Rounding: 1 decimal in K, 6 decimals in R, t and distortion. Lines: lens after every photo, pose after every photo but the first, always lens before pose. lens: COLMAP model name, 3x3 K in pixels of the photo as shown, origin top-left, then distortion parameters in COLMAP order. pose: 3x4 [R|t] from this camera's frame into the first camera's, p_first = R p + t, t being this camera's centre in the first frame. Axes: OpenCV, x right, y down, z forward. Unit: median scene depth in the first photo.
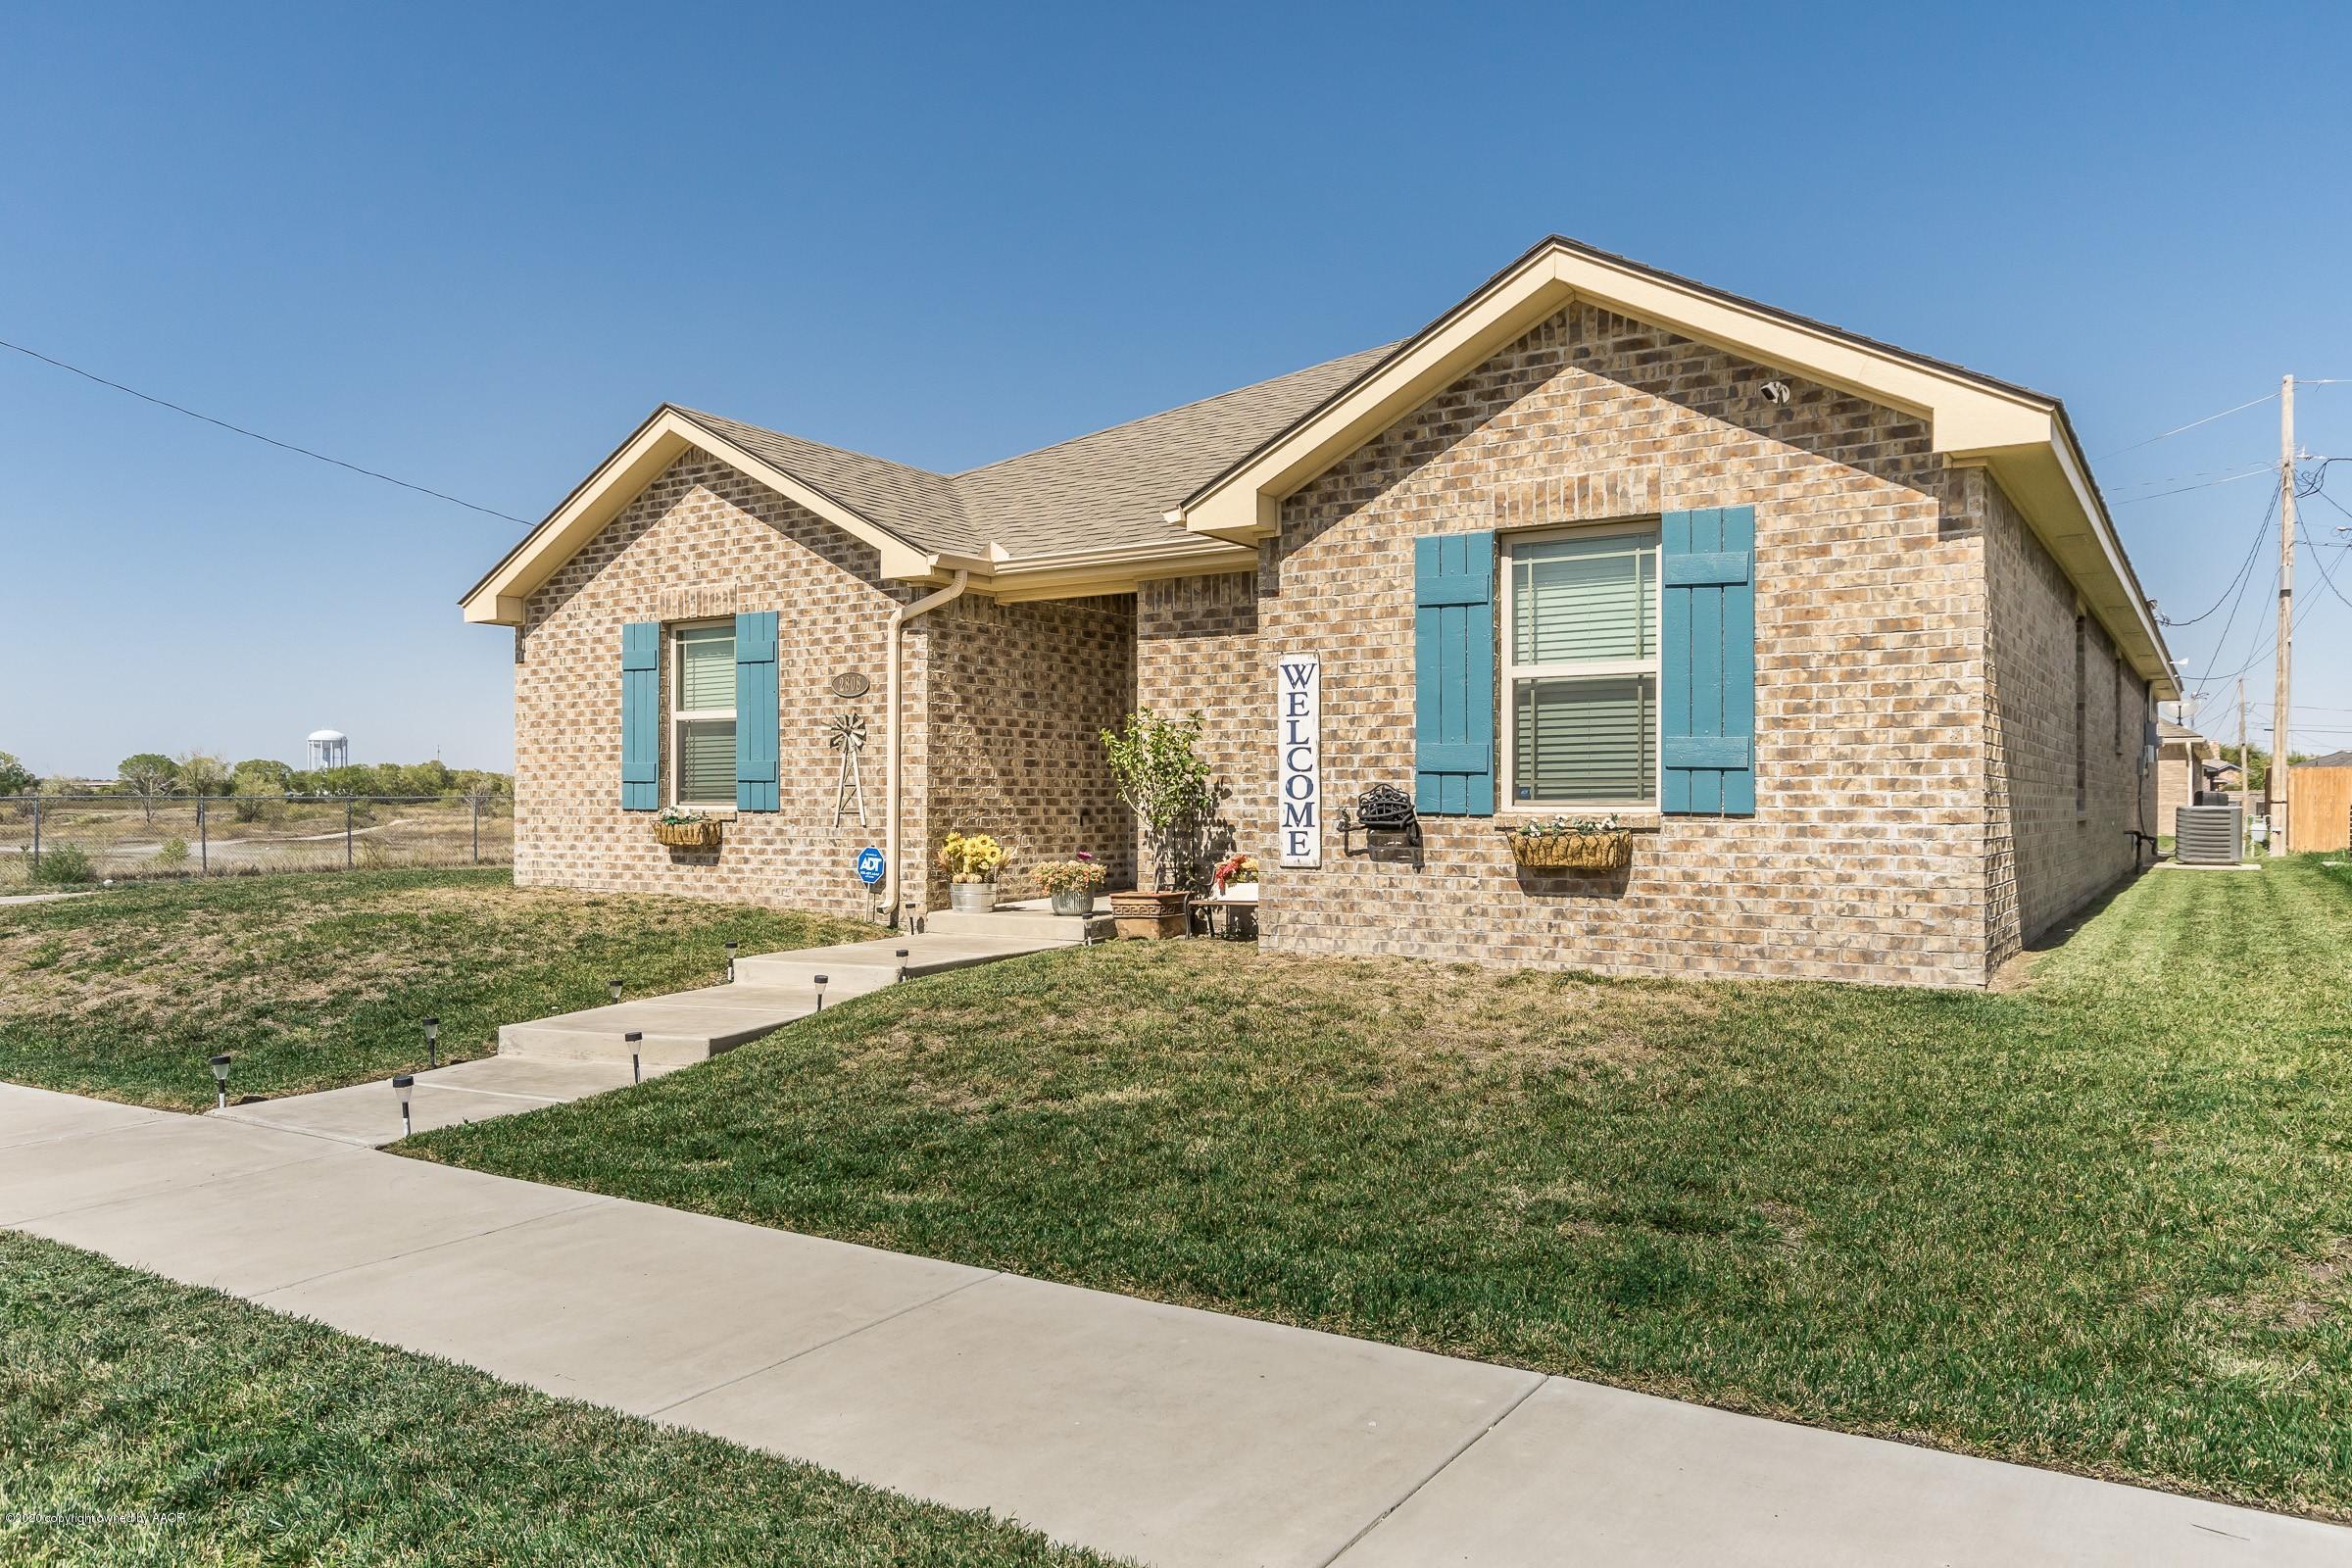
lens RADIAL K [[1659.4, 0, 1175.5], [0, 1659.4, 800.0], [0, 0, 1]] dist [0.007505, 0.002603]
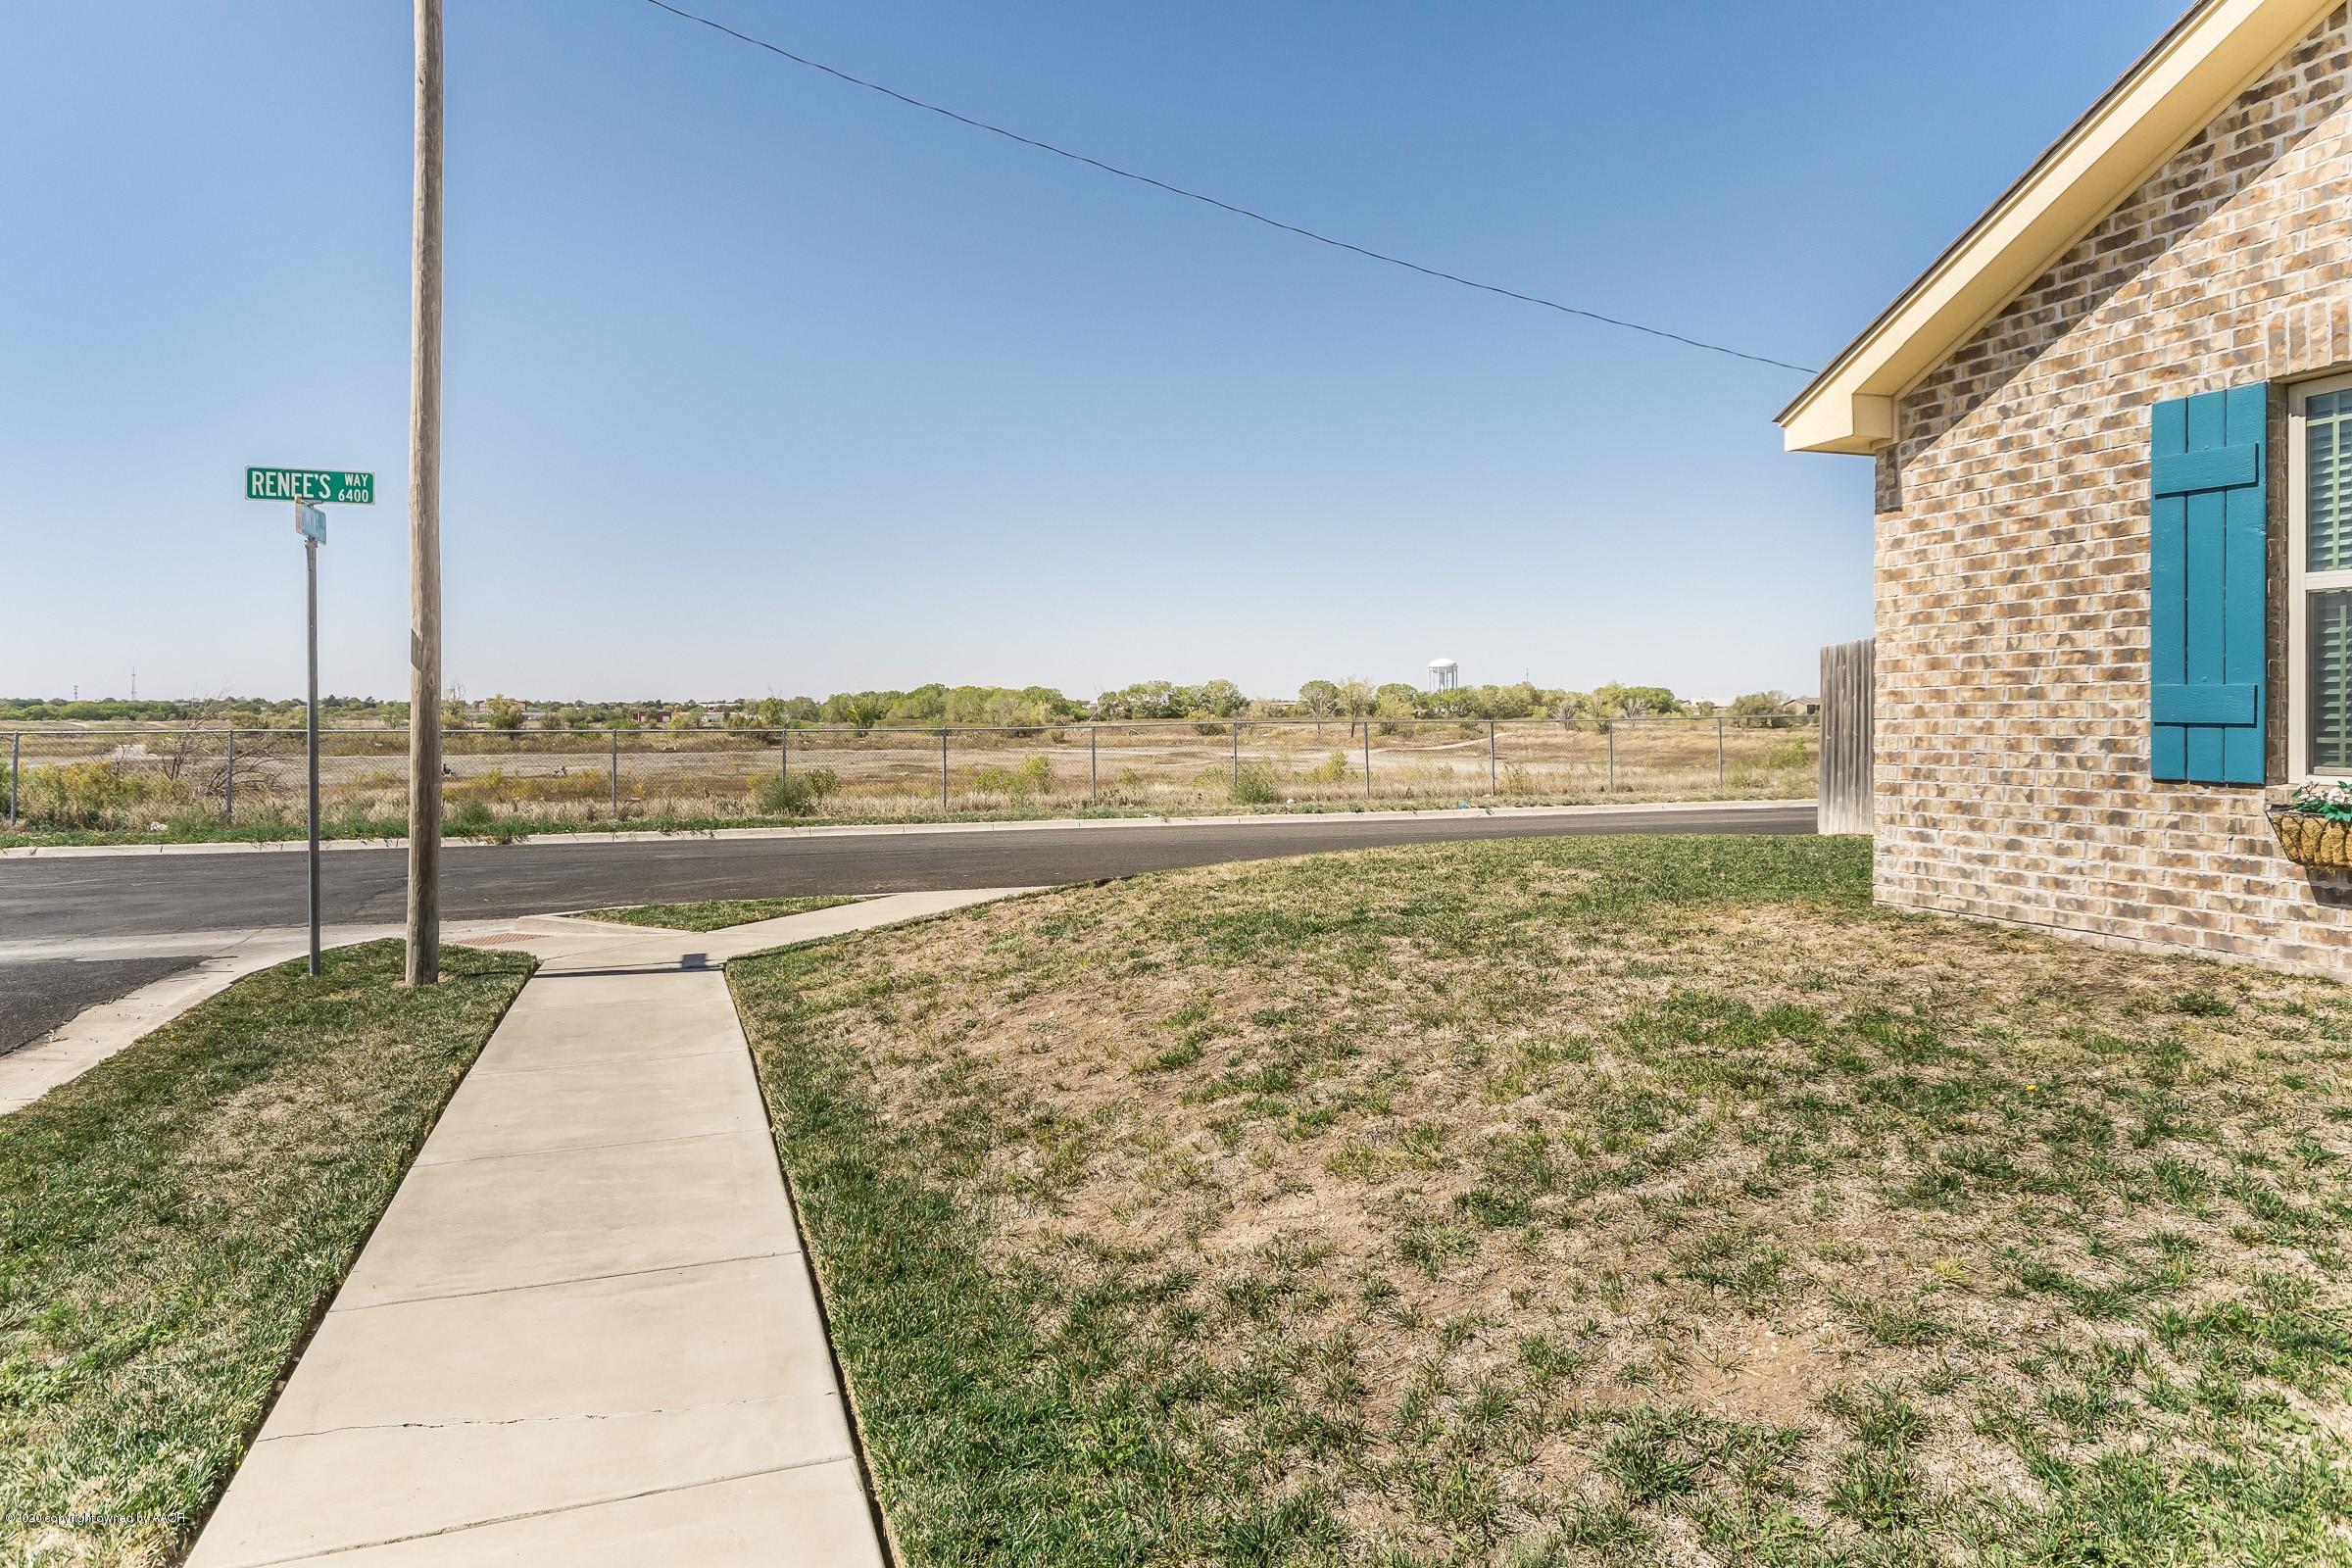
lens RADIAL K [[1393.6, 0, 1173.9], [0, 1393.6, 774.4], [0, 0, 1]] dist [0.001085, 0.000415]
pose [[0.792669, 0.023567, -0.609196, -0.302418], [0.003552, 0.999057, 0.043270, -0.014348], [0.609641, -0.036462, 0.791838, 0.480252]]
